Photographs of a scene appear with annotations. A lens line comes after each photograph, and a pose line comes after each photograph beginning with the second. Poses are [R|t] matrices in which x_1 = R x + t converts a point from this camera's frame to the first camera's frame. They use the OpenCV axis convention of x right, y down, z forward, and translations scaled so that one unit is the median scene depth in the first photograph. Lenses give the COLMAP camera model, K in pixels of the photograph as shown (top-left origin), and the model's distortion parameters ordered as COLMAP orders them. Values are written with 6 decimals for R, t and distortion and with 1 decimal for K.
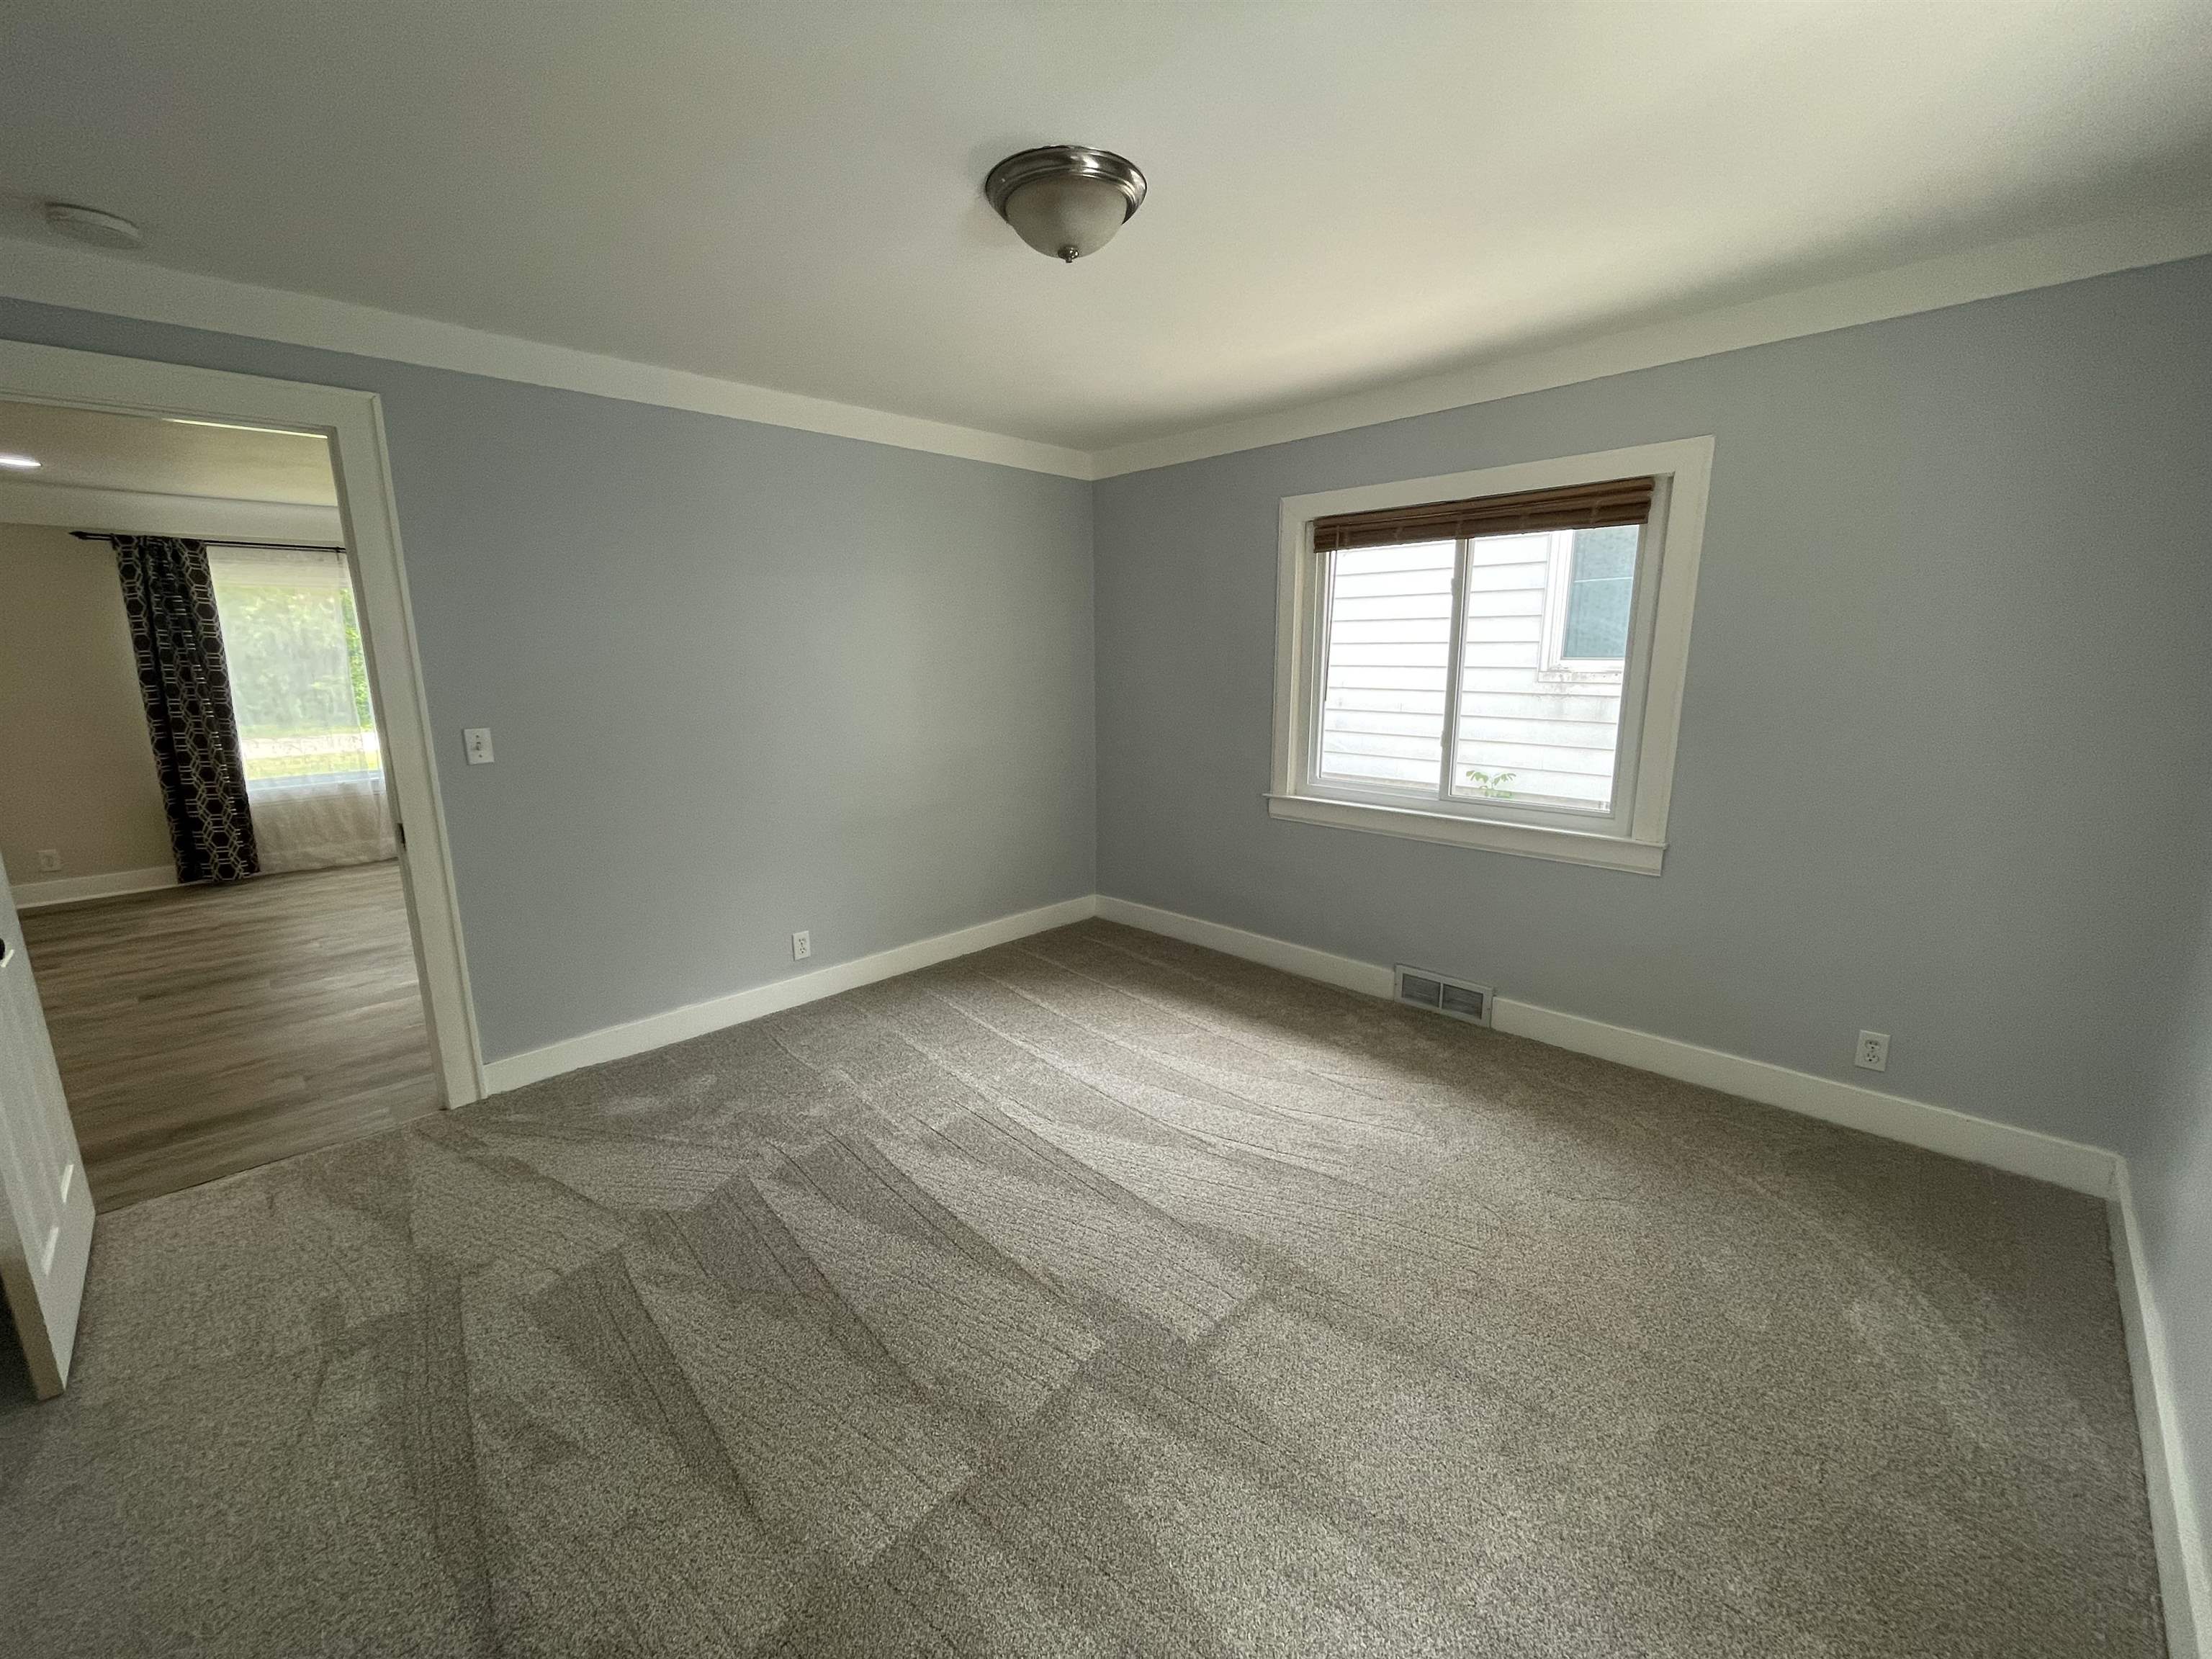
lens RADIAL K [[889.3, 0, 1095.6], [0, 889.3, 829.1], [0, 0, 1]] dist [-0.002361, -0.000290]
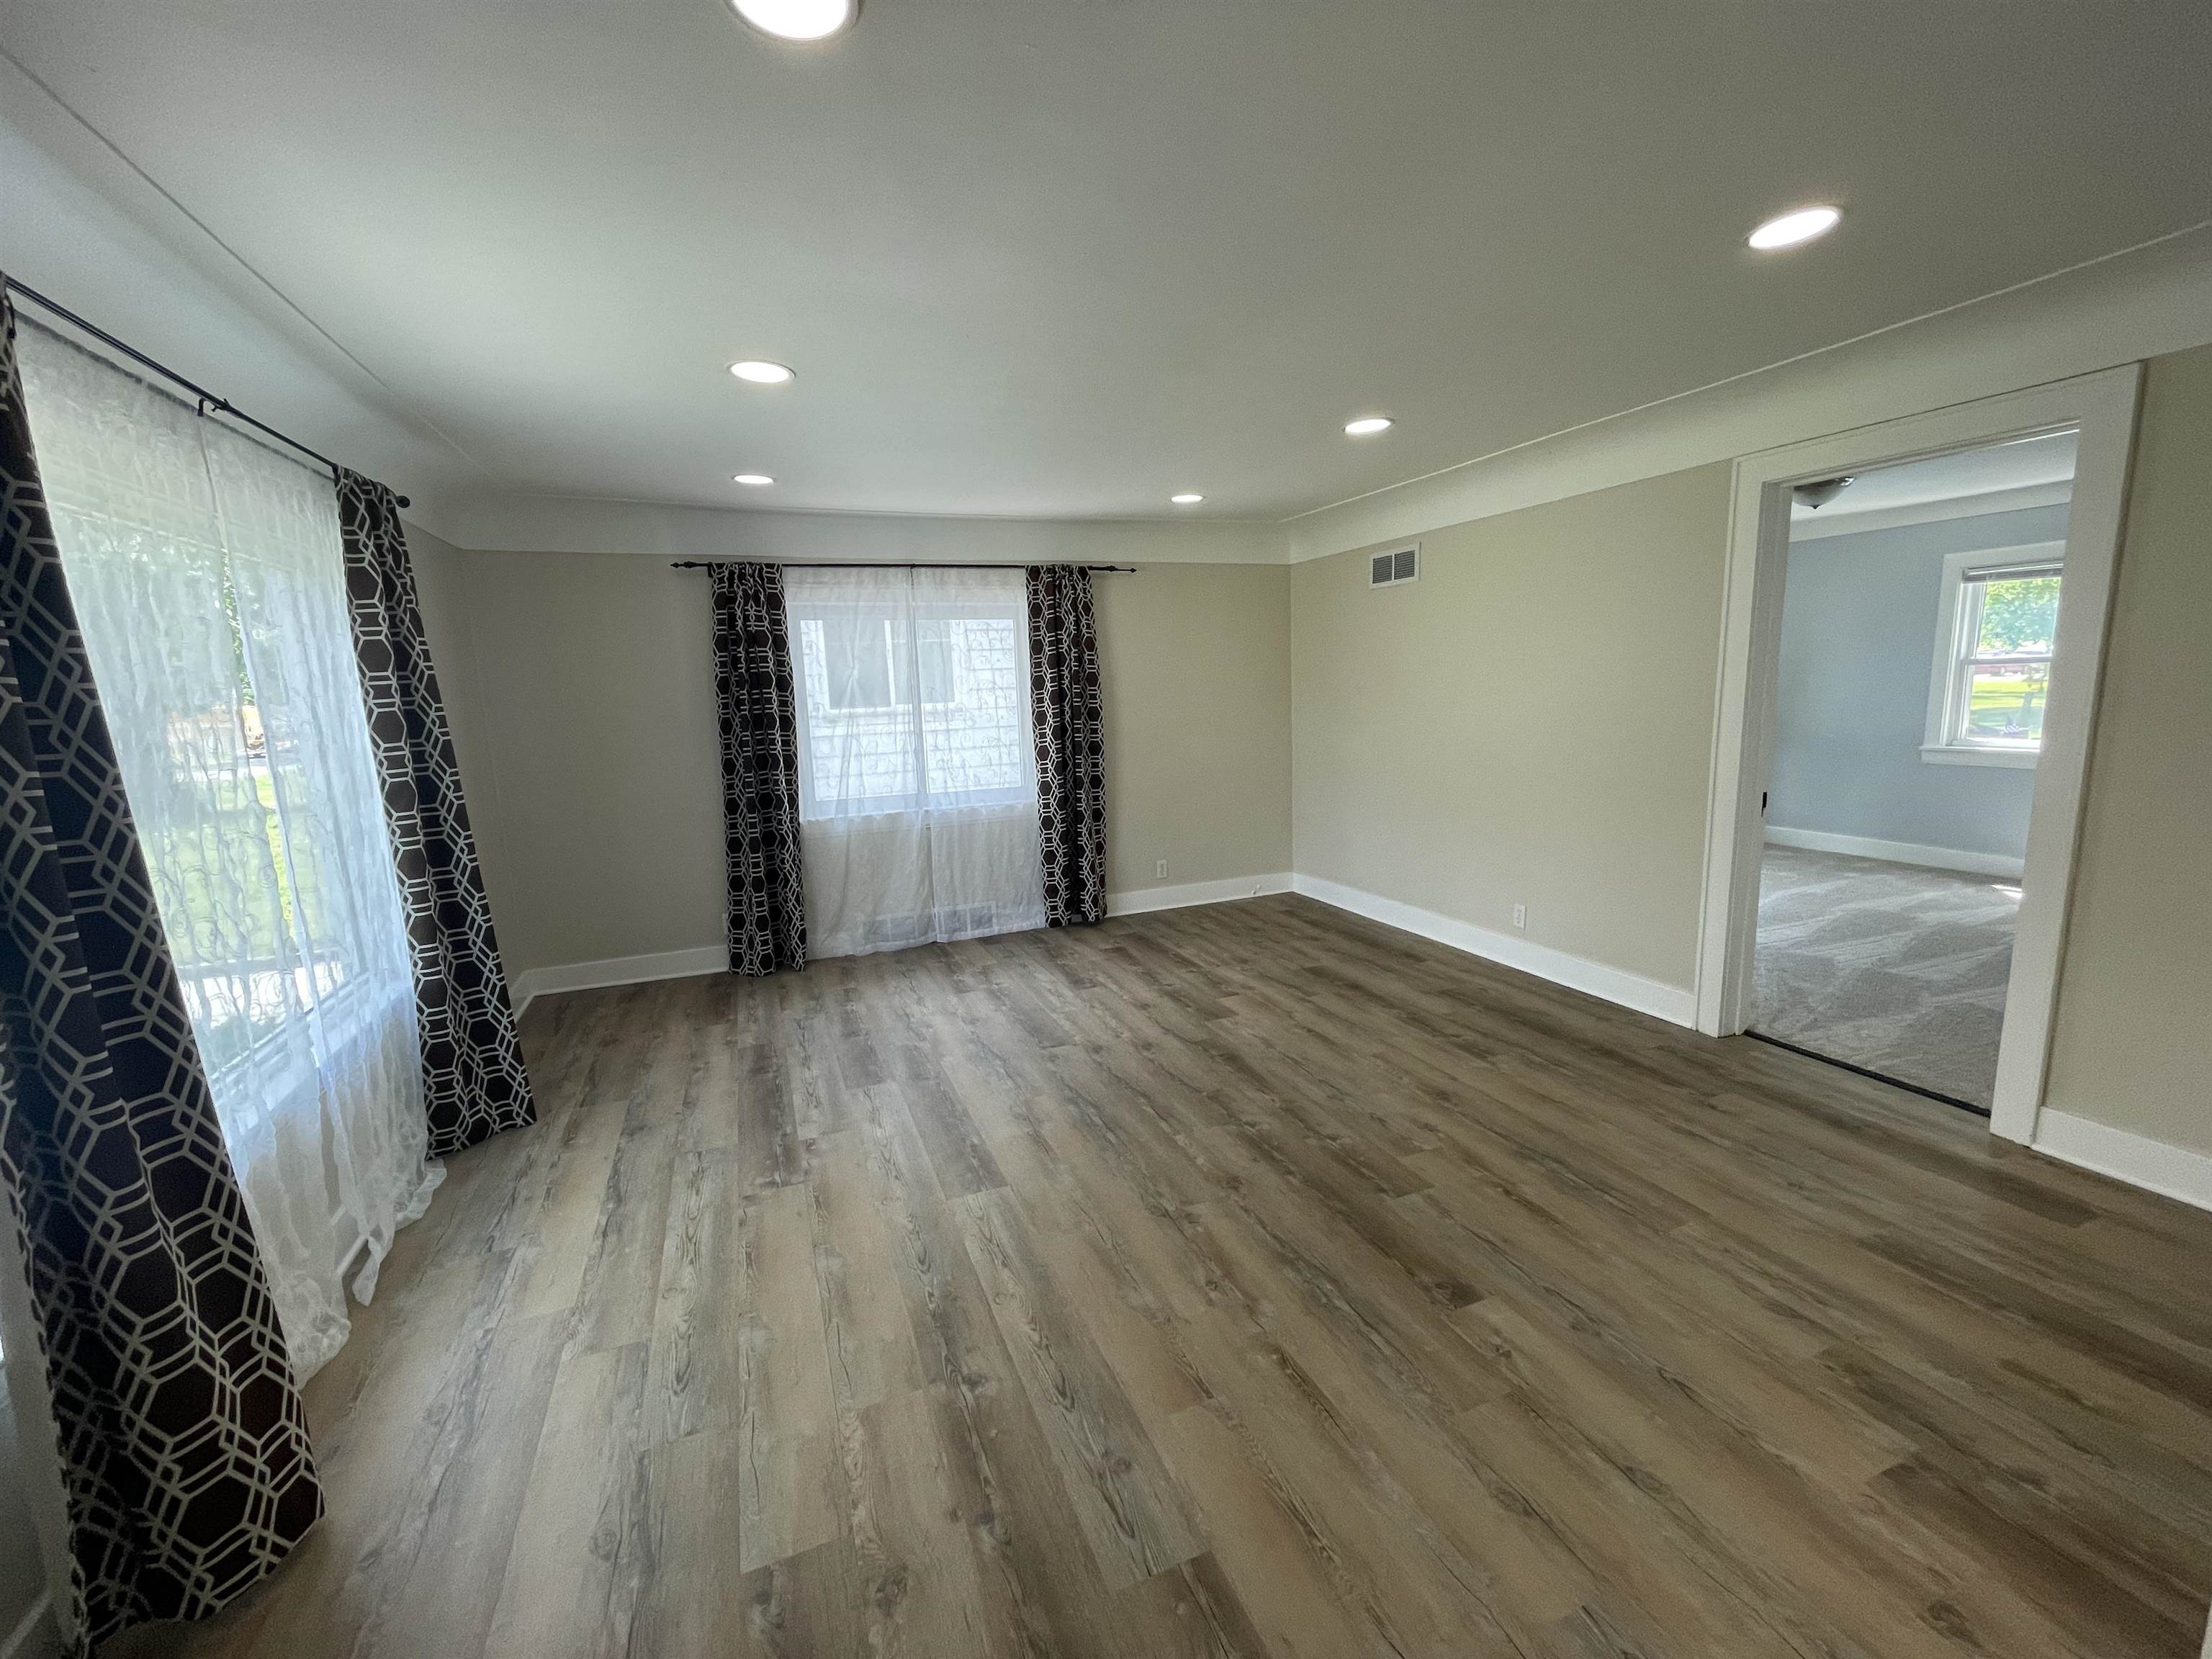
lens RADIAL K [[889.3, 0, 1101.8], [0, 889.3, 830.6], [0, 0, 1]] dist [-0.002361, -0.000290]
pose [[0.389941, -0.158213, 0.907147, -1.122594], [0.226825, 0.971278, 0.071896, -0.121084], [-0.892467, 0.177728, 0.414628, 0.647501]]
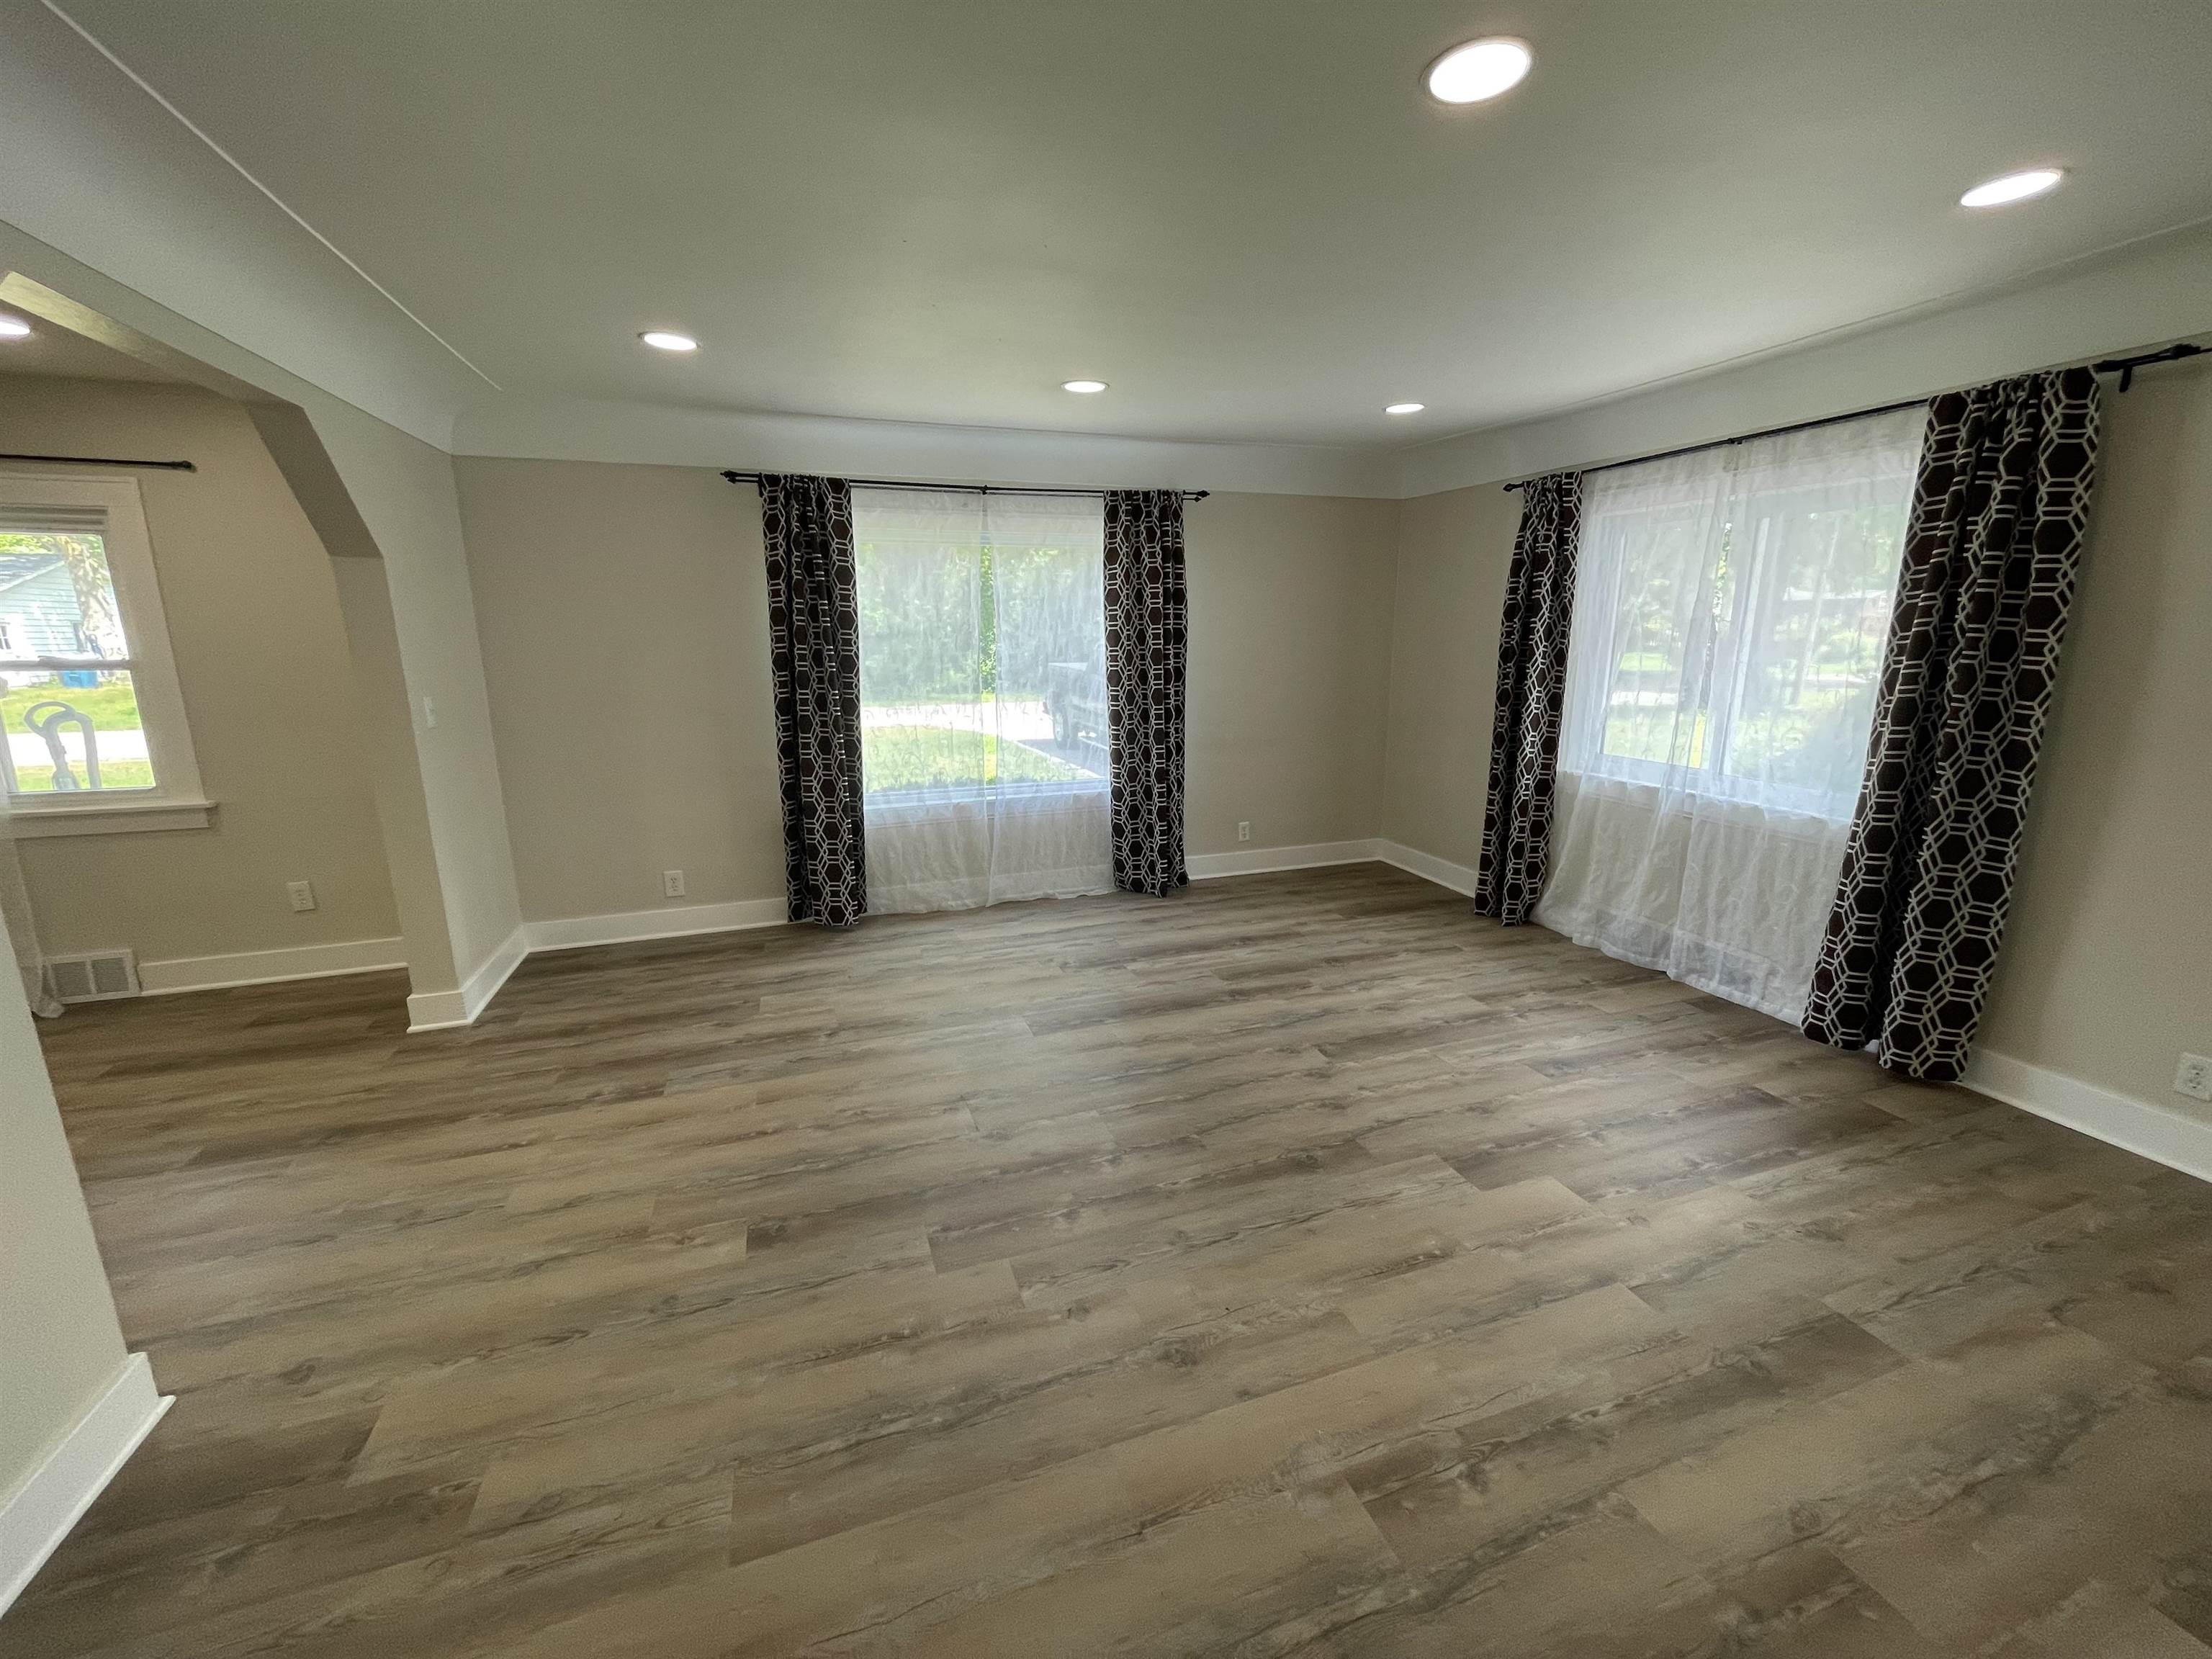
lens RADIAL K [[889.3, 0, 1110.8], [0, 889.3, 829.7], [0, 0, 1]] dist [-0.002361, -0.000290]
pose [[0.905093, 0.092290, -0.415078, -0.462953], [-0.086622, 0.995711, 0.032507, -0.073920], [0.416298, 0.006533, 0.909205, 0.407171]]
